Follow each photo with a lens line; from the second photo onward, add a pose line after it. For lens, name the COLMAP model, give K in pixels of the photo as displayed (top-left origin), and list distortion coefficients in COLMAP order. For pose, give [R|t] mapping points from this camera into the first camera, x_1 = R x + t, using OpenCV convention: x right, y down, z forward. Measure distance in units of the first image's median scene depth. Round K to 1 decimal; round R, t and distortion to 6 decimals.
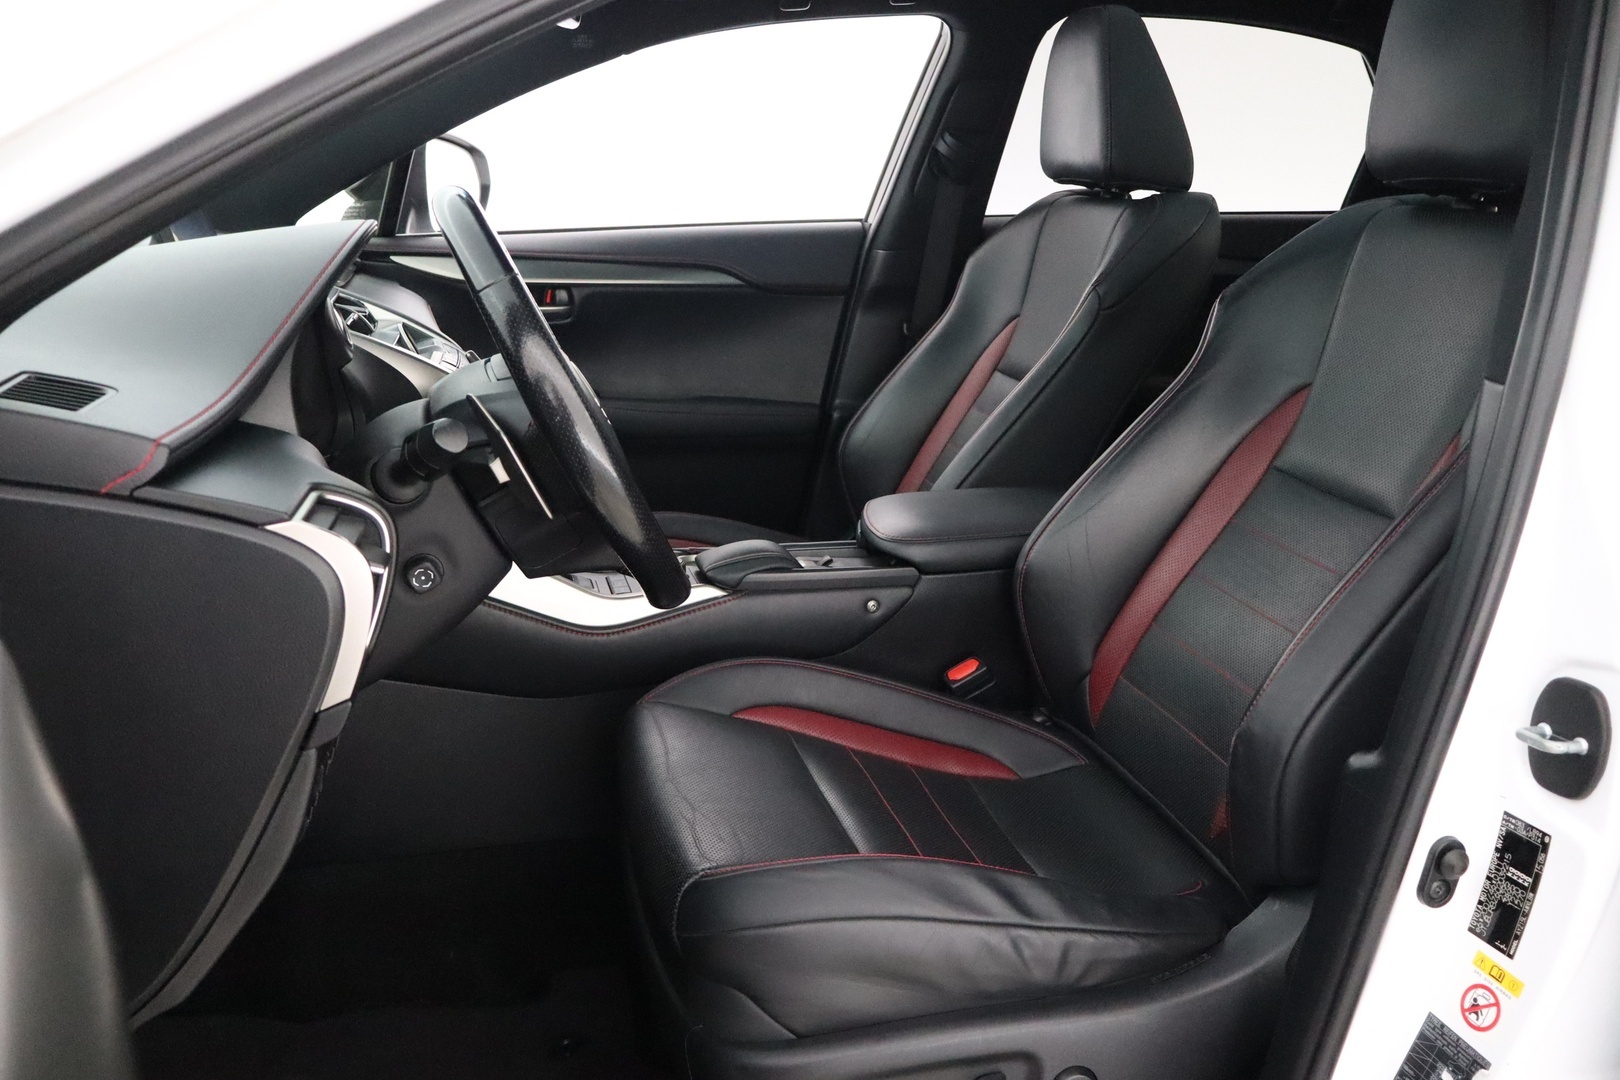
lens RADIAL K [[1335.6, 0, 809.6], [0, 1335.6, 540.0], [0, 0, 1]] dist [0.009440, 0.005189]
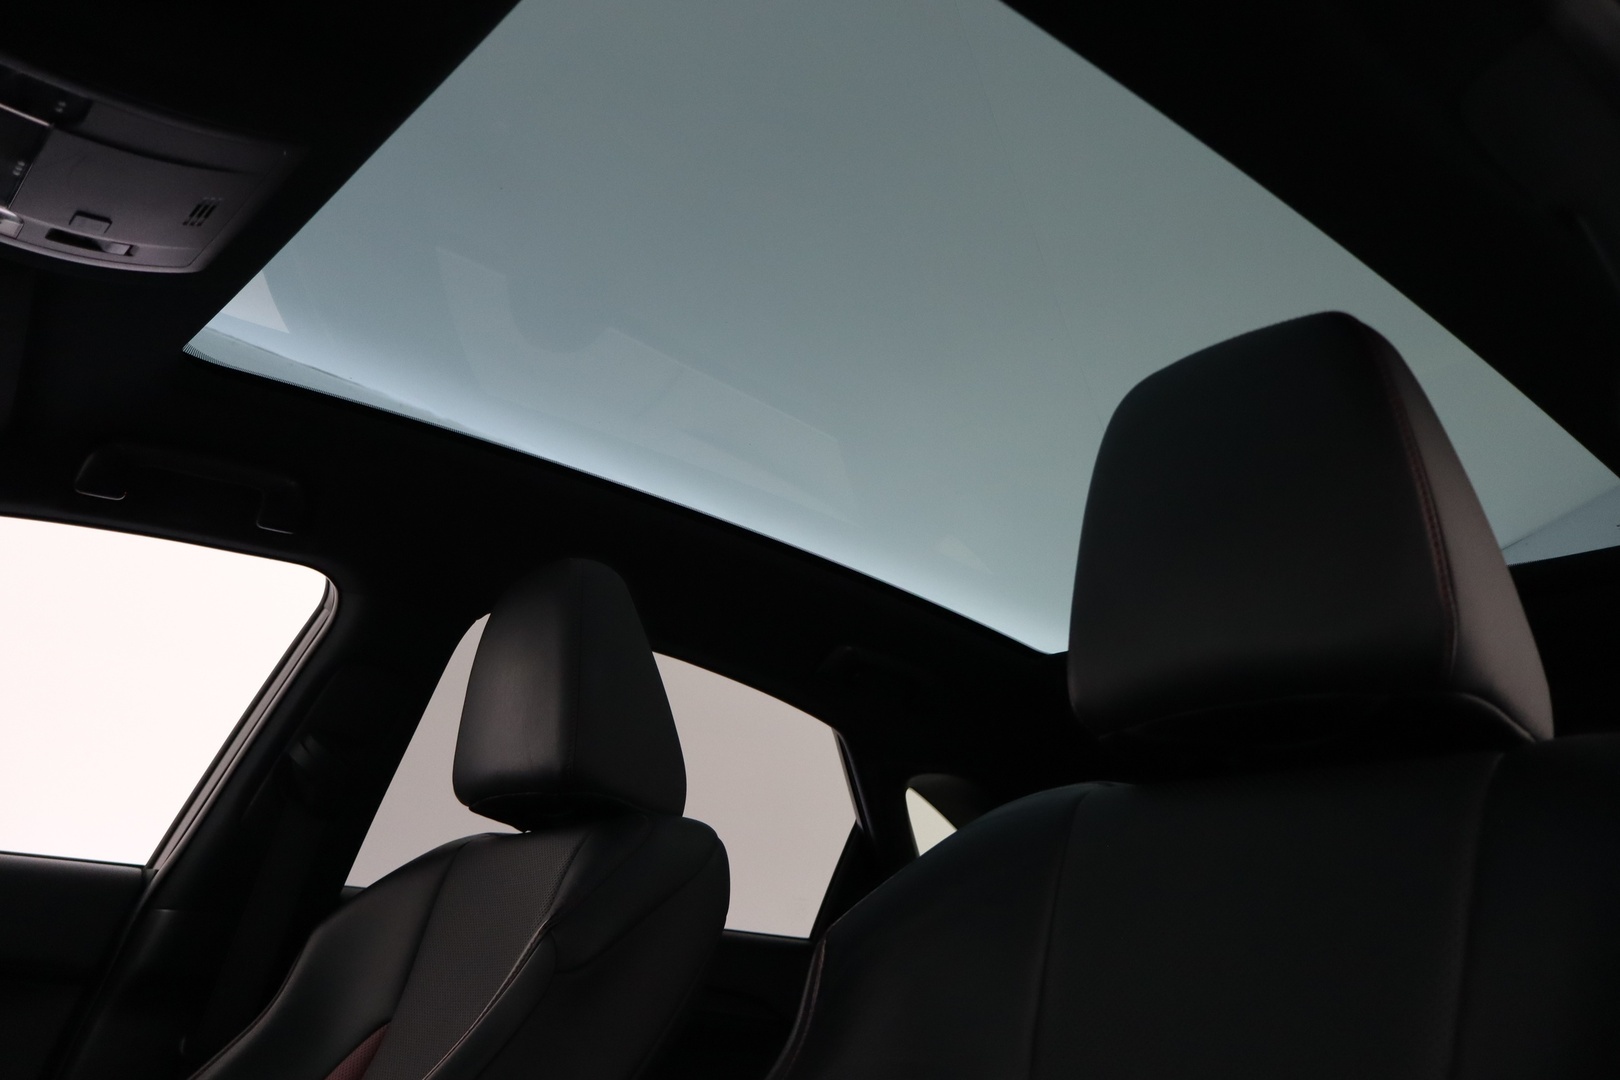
lens RADIAL K [[1335.6, 0, 808.8], [0, 1335.6, 538.0], [0, 0, 1]] dist [0.009440, 0.005189]
pose [[0.888255, 0.207753, 0.409685, 0.029706], [0.062808, 0.828571, -0.556349, 0.002686], [-0.455037, 0.519911, 0.722934, 0.354232]]
